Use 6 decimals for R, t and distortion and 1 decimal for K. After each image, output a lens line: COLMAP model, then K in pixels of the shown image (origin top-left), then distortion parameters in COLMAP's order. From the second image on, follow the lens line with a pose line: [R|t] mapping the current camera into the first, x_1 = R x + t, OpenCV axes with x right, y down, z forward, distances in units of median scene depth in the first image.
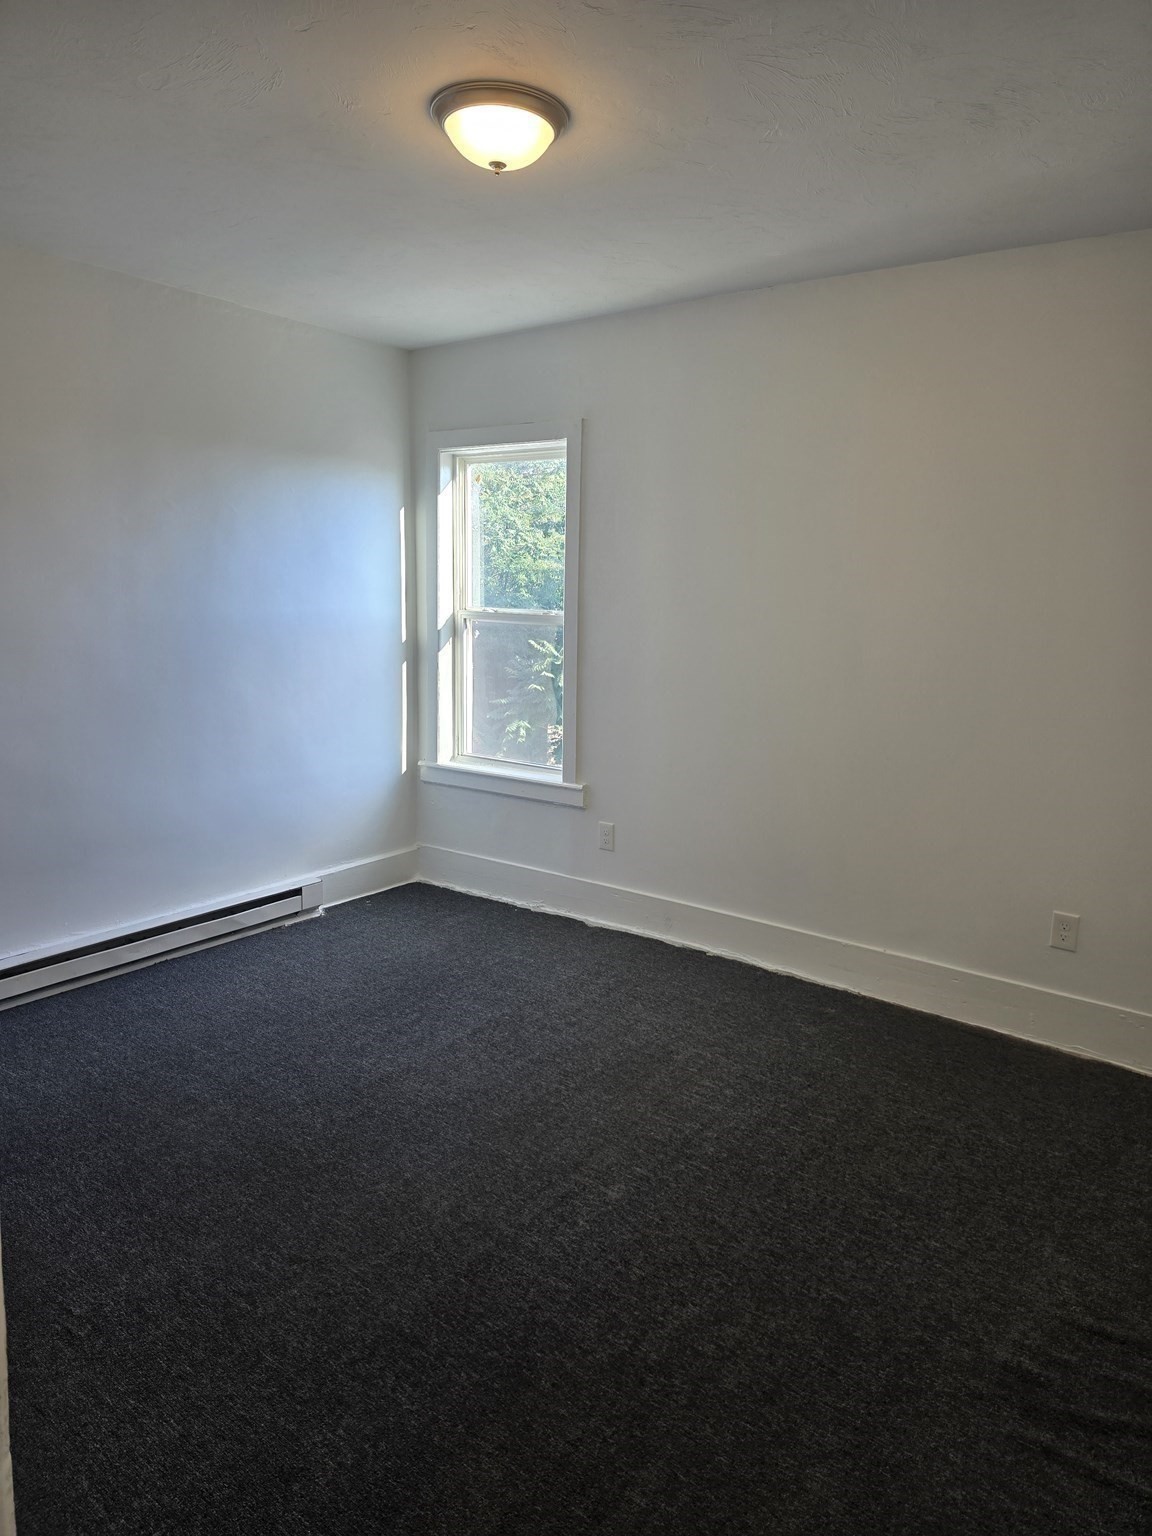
lens RADIAL K [[1035.0, 0, 587.7], [0, 1035.0, 724.4], [0, 0, 1]] dist [0.064038, -0.035291]
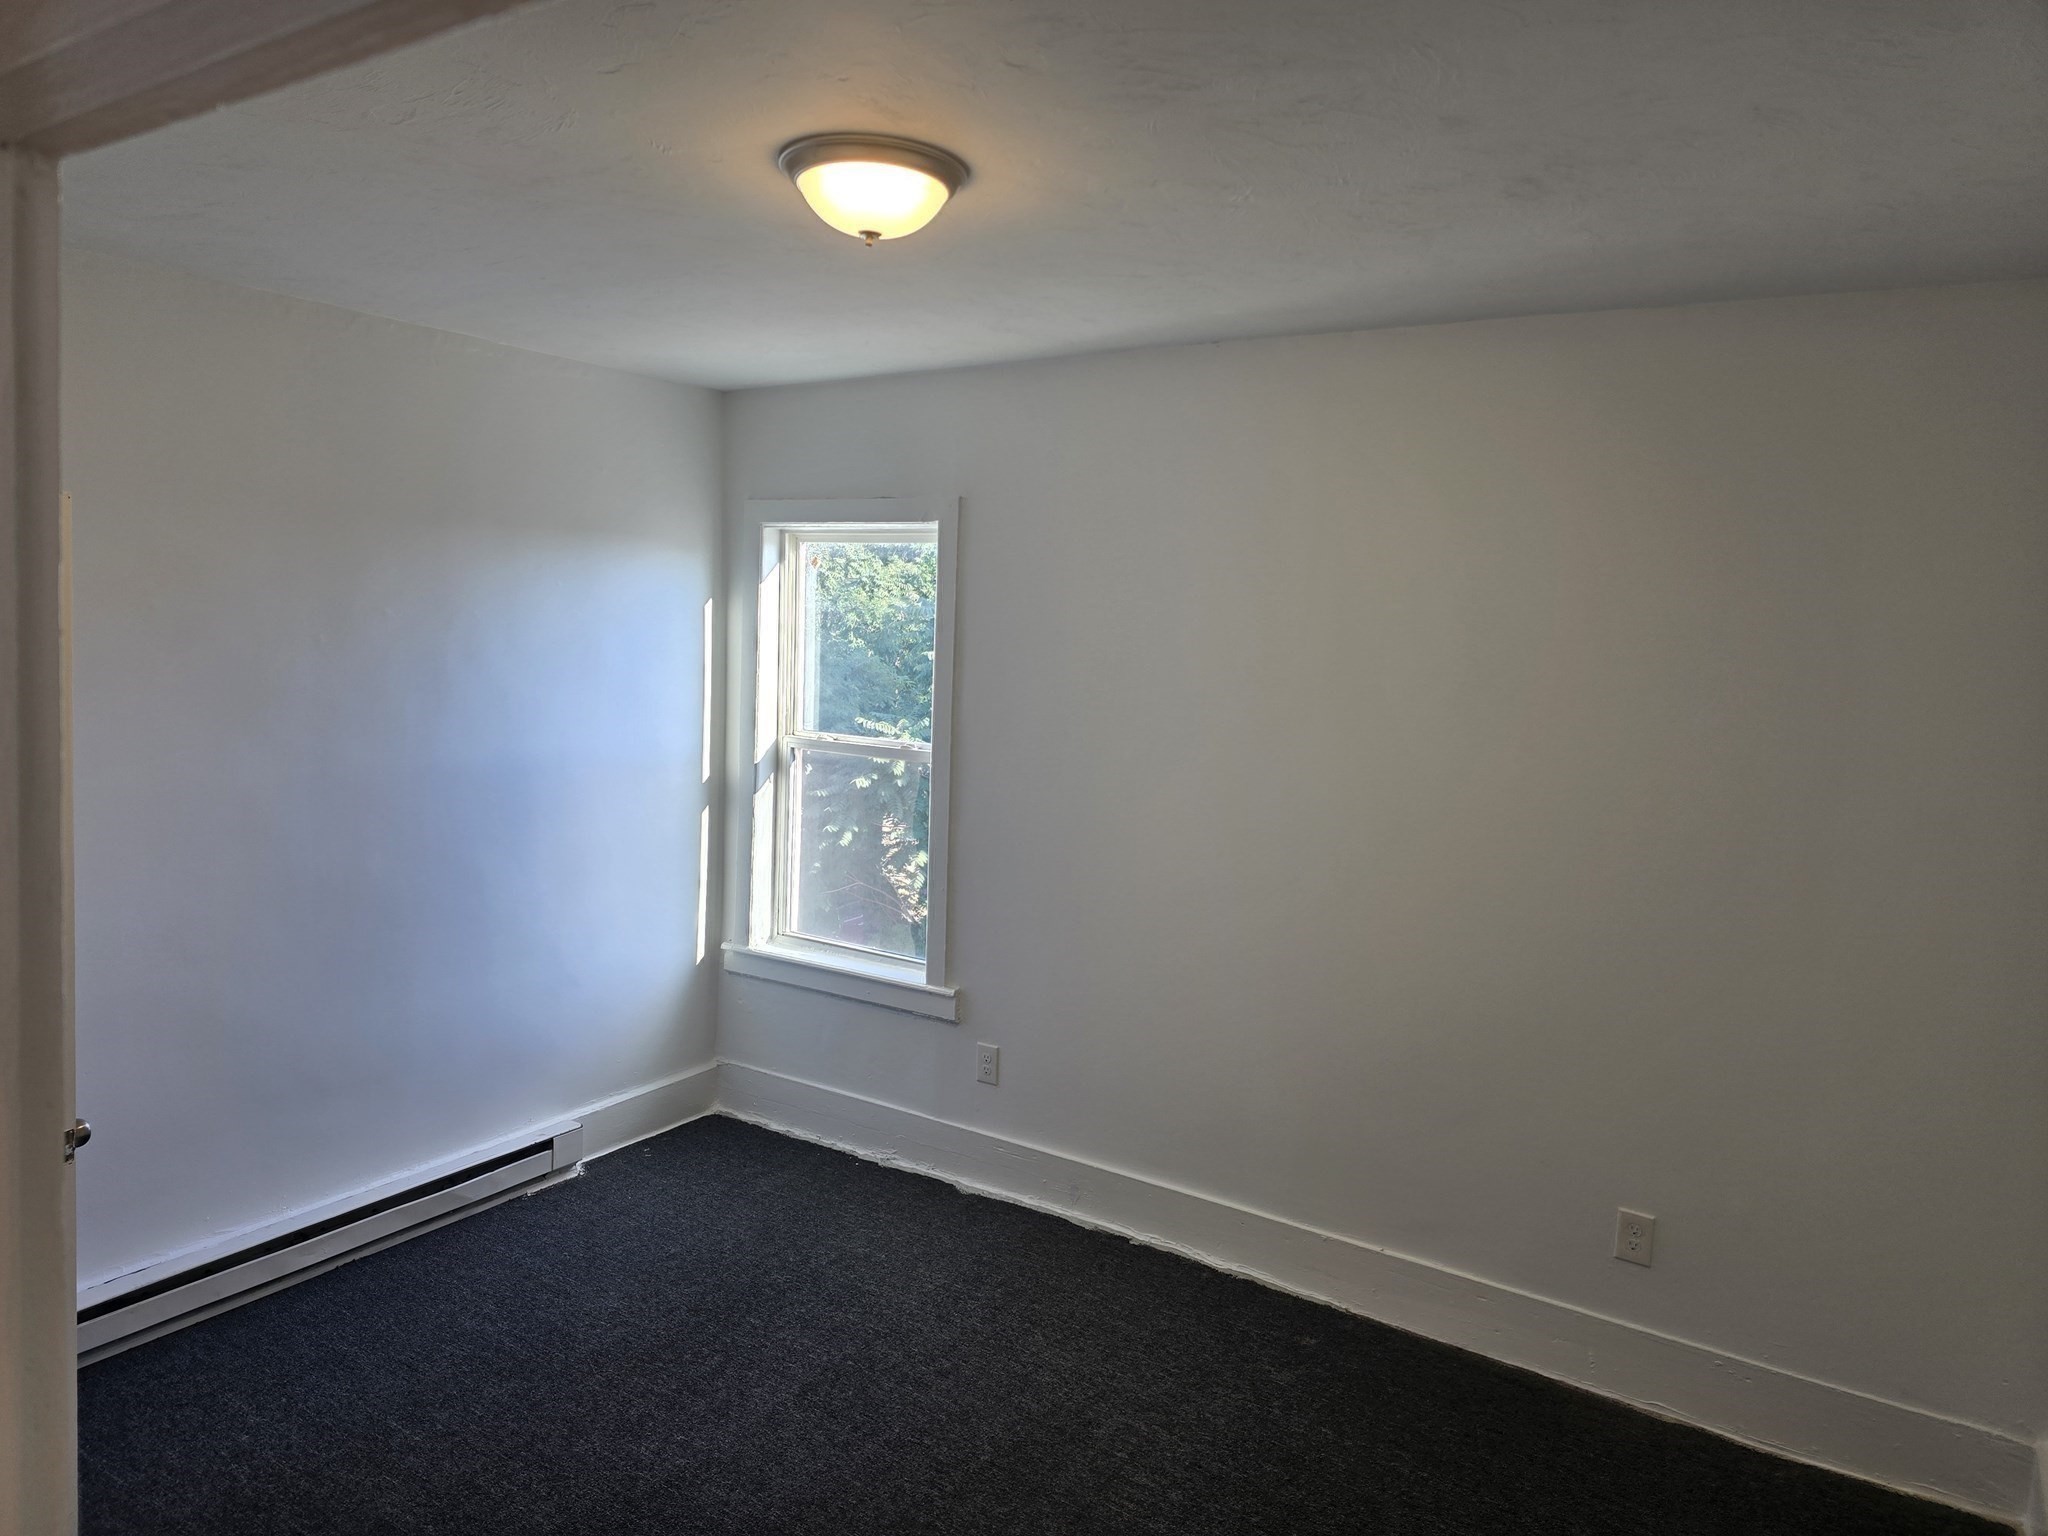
lens RADIAL K [[1380.0, 0, 990.2], [0, 1380.0, 695.8], [0, 0, 1]] dist [0.064038, -0.035291]
pose [[0.999089, 0.008989, 0.041715, -0.025910], [-0.006198, 0.997763, -0.066558, -0.095344], [-0.042220, 0.066239, 0.996910, 0.034460]]
